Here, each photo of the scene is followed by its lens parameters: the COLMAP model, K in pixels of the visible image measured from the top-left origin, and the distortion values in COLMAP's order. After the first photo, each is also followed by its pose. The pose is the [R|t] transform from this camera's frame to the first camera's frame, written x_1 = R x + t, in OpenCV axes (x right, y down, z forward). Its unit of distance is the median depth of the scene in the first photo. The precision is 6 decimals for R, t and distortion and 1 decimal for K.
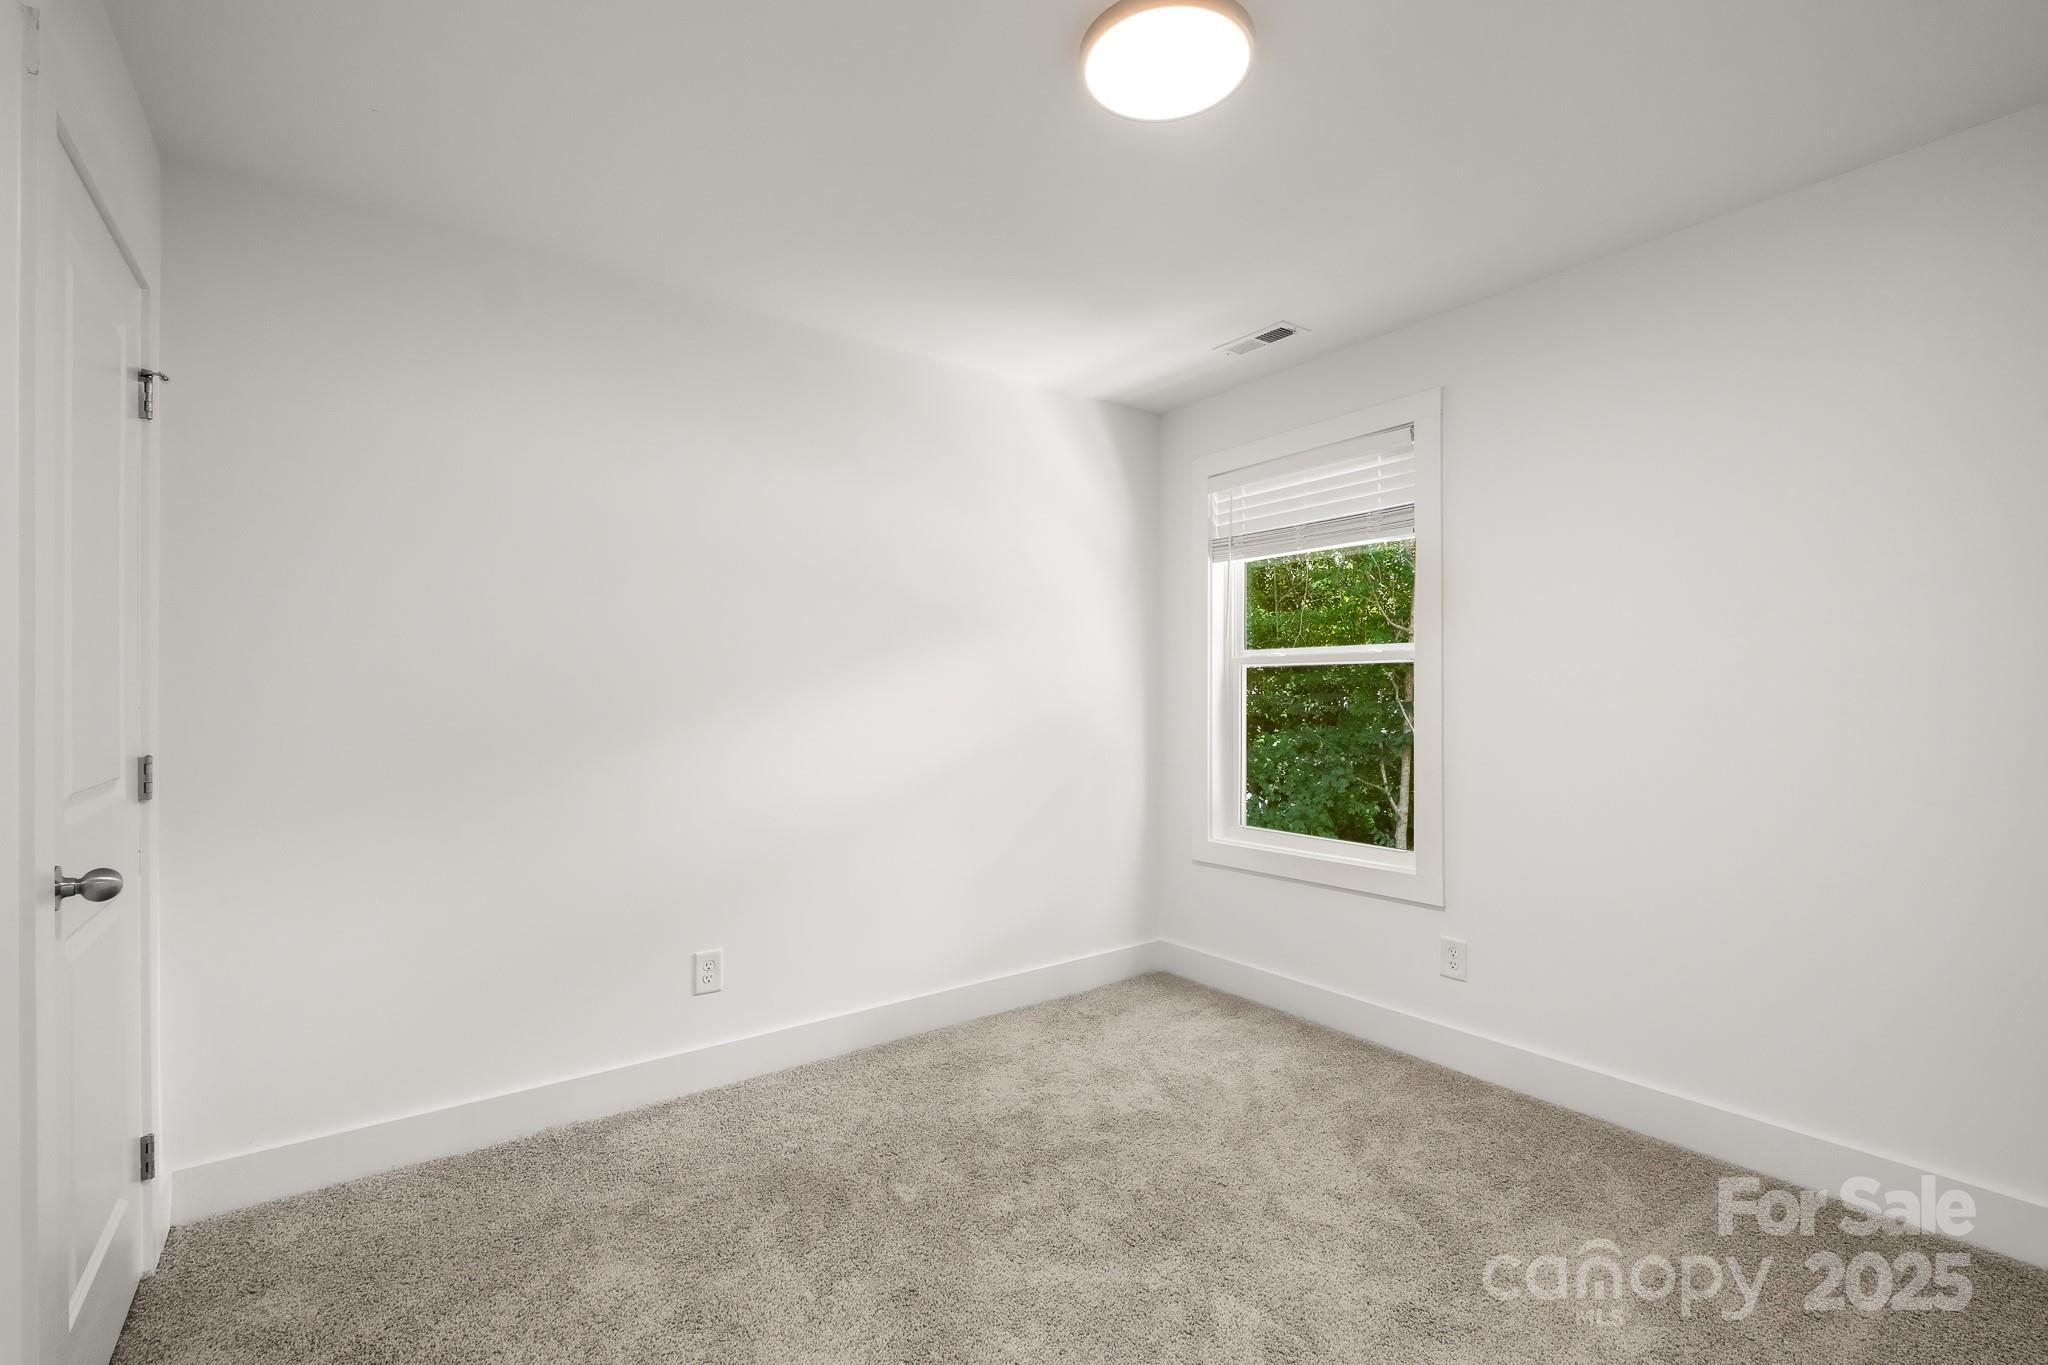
lens RADIAL K [[890.3, 0, 1024.1], [0, 890.3, 690.9], [0, 0, 1]] dist [0.003810, -0.005366]
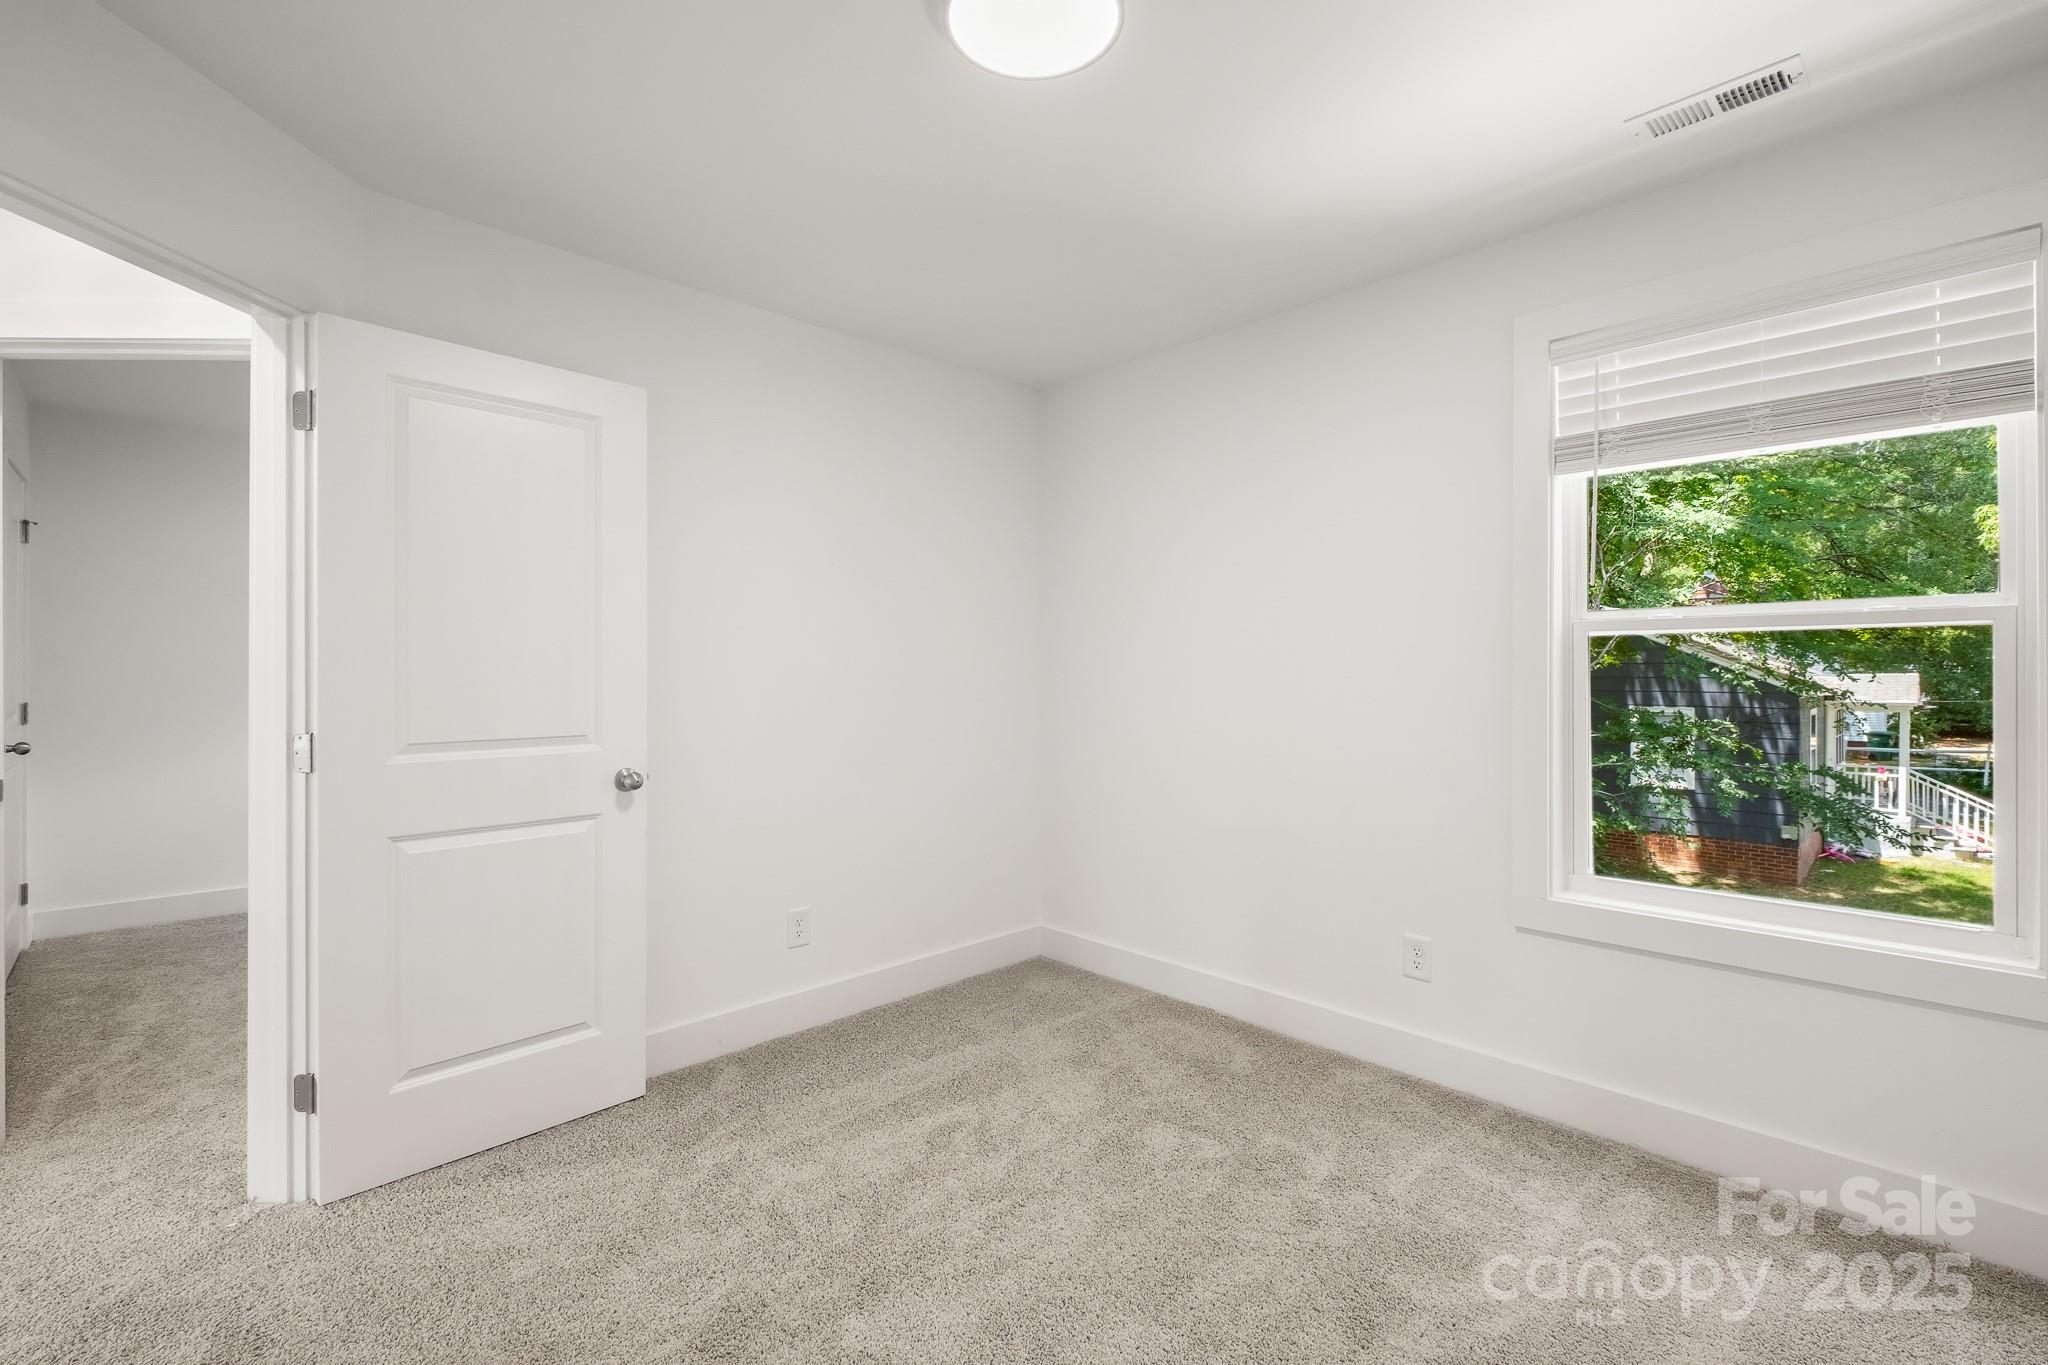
lens RADIAL K [[890.3, 0, 989.4], [0, 890.3, 672.3], [0, 0, 1]] dist [0.003810, -0.005366]
pose [[0.991770, 0.000909, 0.128031, -0.306732], [-0.000868, 1.000000, -0.000371, 0.002079], [-0.128031, 0.000257, 0.991770, 0.444013]]
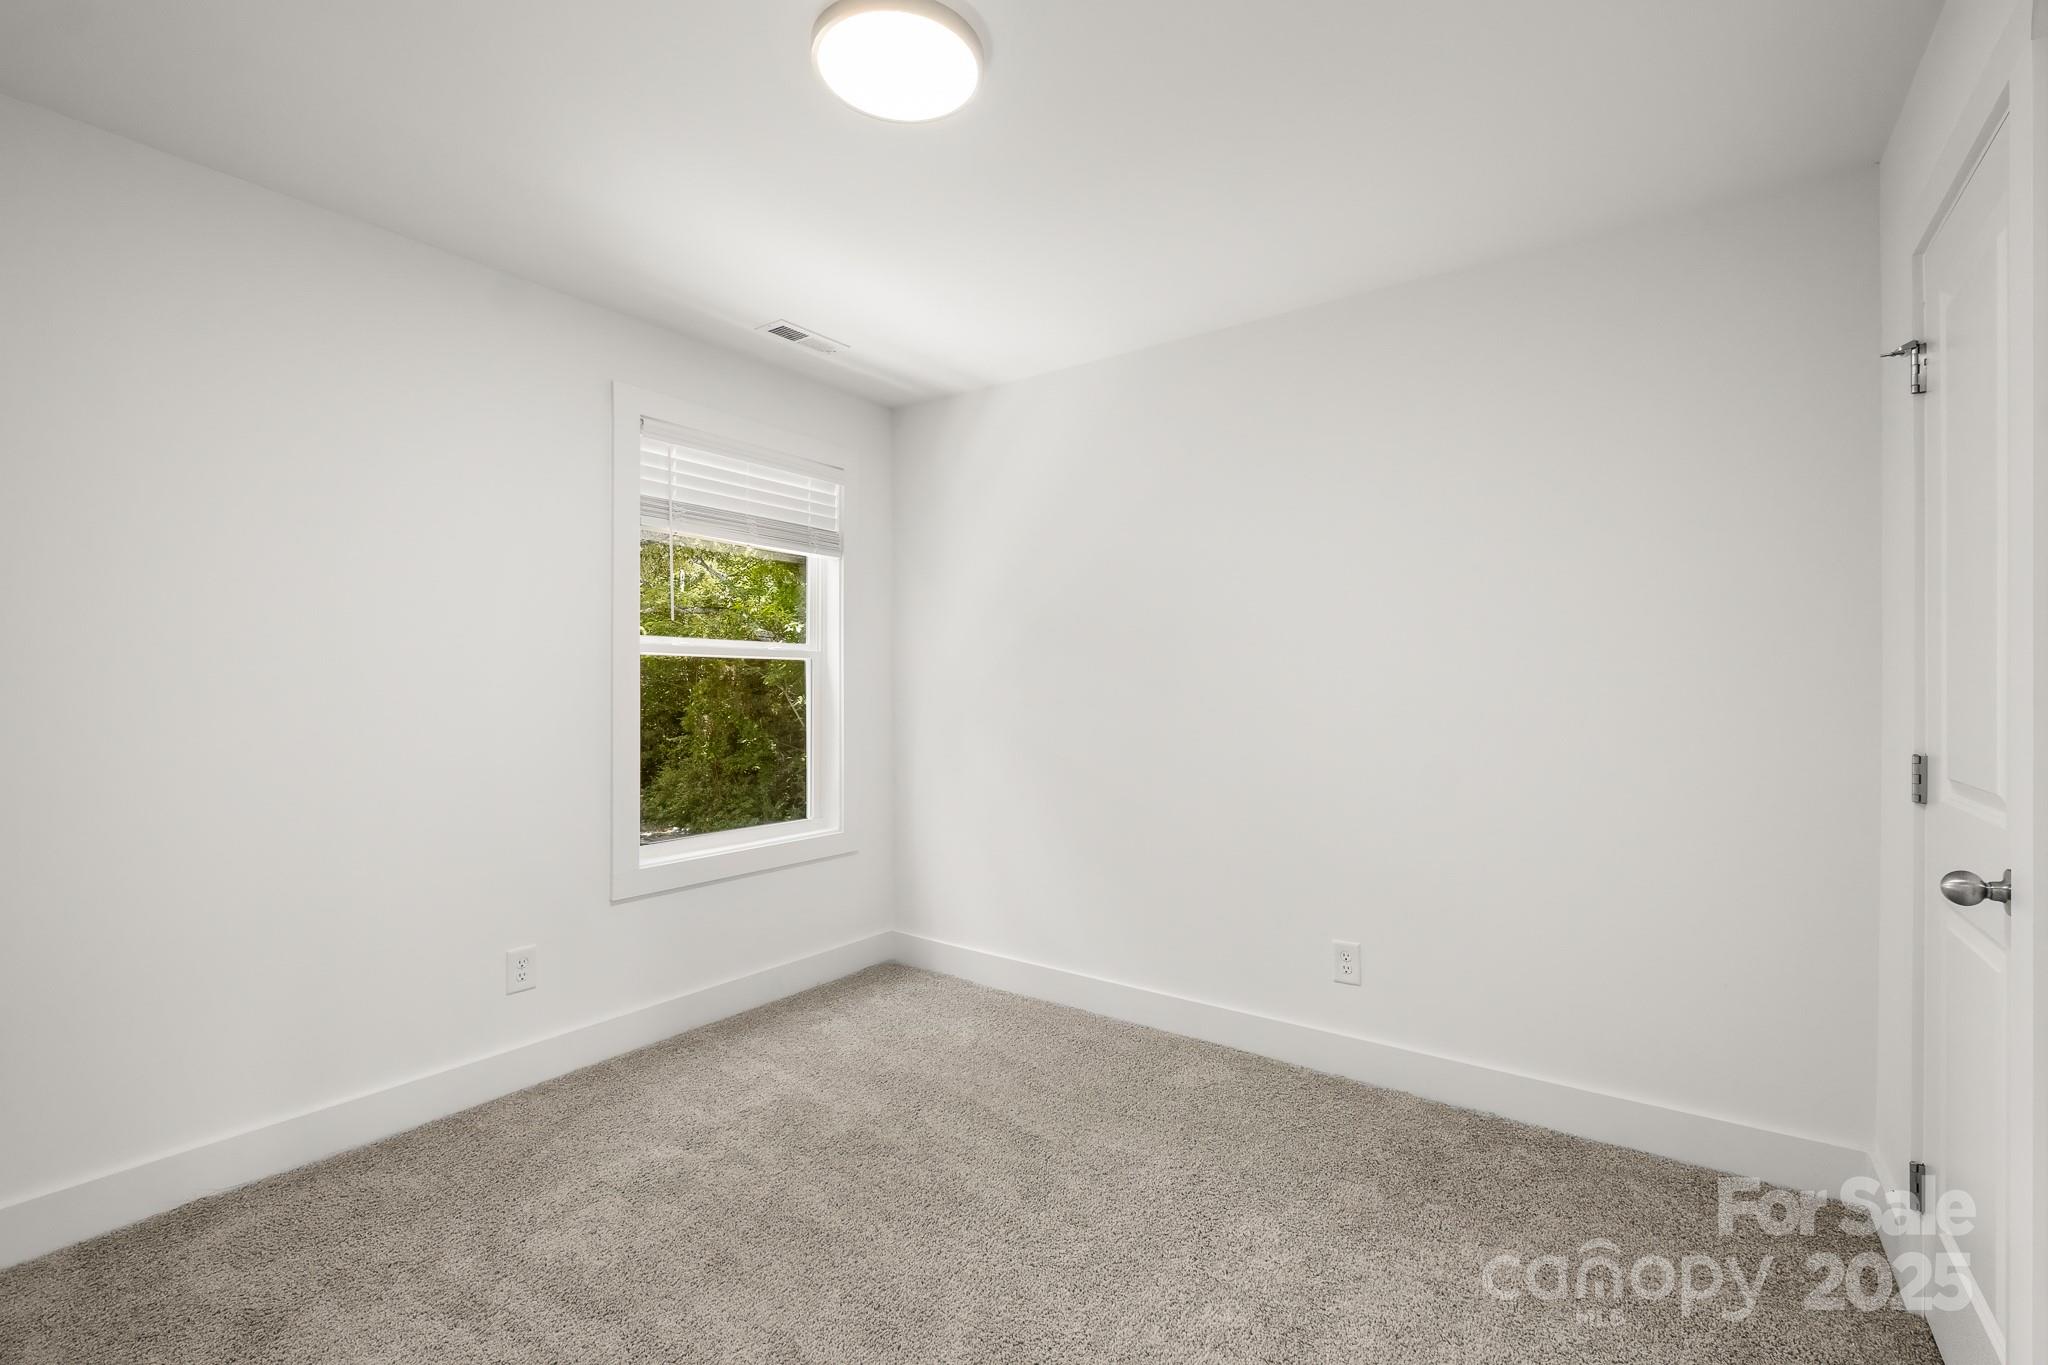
lens RADIAL K [[890.3, 0, 1014.3], [0, 890.3, 702.6], [0, 0, 1]] dist [0.003810, -0.005366]
pose [[-0.321766, -0.015563, 0.946691, -0.725639], [-0.004106, 0.999878, 0.015041, 0.004402], [-0.946810, 0.000953, -0.321791, 1.036193]]
